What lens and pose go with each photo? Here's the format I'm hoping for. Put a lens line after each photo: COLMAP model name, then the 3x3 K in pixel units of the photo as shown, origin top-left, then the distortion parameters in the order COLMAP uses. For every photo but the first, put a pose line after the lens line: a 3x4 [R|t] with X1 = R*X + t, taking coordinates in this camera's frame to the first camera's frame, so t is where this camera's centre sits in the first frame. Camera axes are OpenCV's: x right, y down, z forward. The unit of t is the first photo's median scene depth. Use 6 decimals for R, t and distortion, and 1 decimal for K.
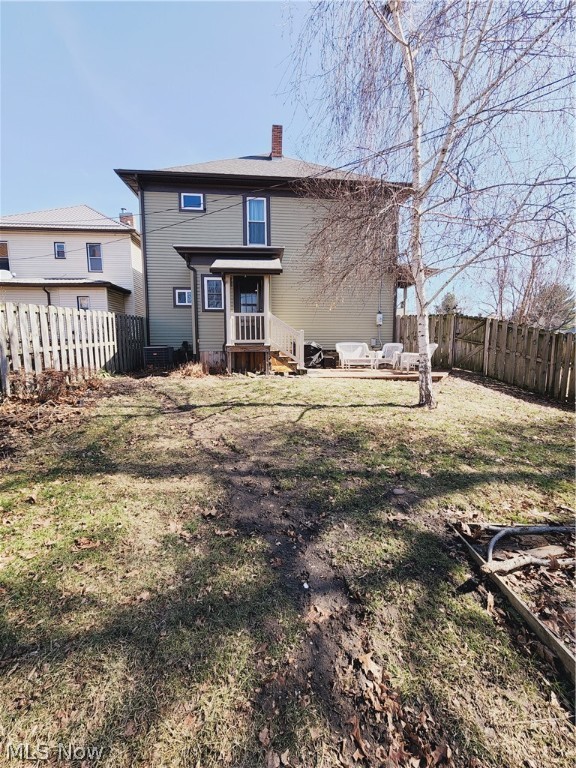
lens RADIAL K [[301.4, 0, 289.2], [0, 301.4, 383.2], [0, 0, 1]] dist [-0.001097, 0.000043]
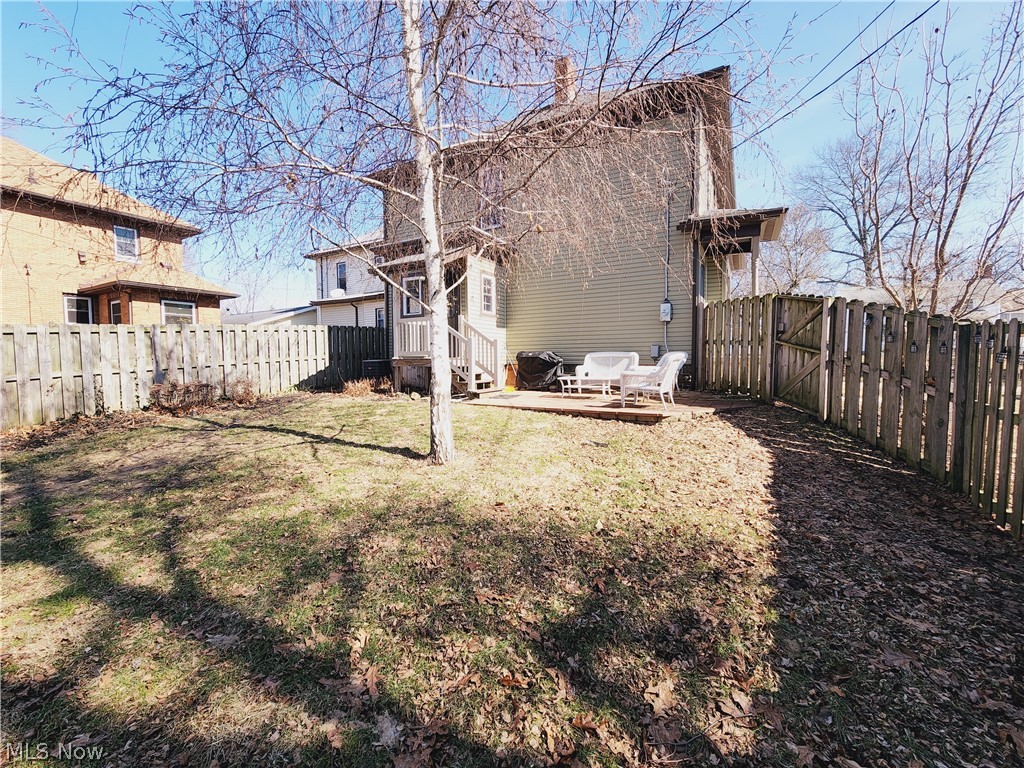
lens RADIAL K [[401.9, 0, 513.3], [0, 401.9, 383.3], [0, 0, 1]] dist [-0.001097, 0.000043]
pose [[0.843884, 0.031675, -0.535590, 0.575911], [-0.063929, 0.997080, -0.041759, -0.026910], [0.532703, 0.069480, 0.843445, 0.231429]]
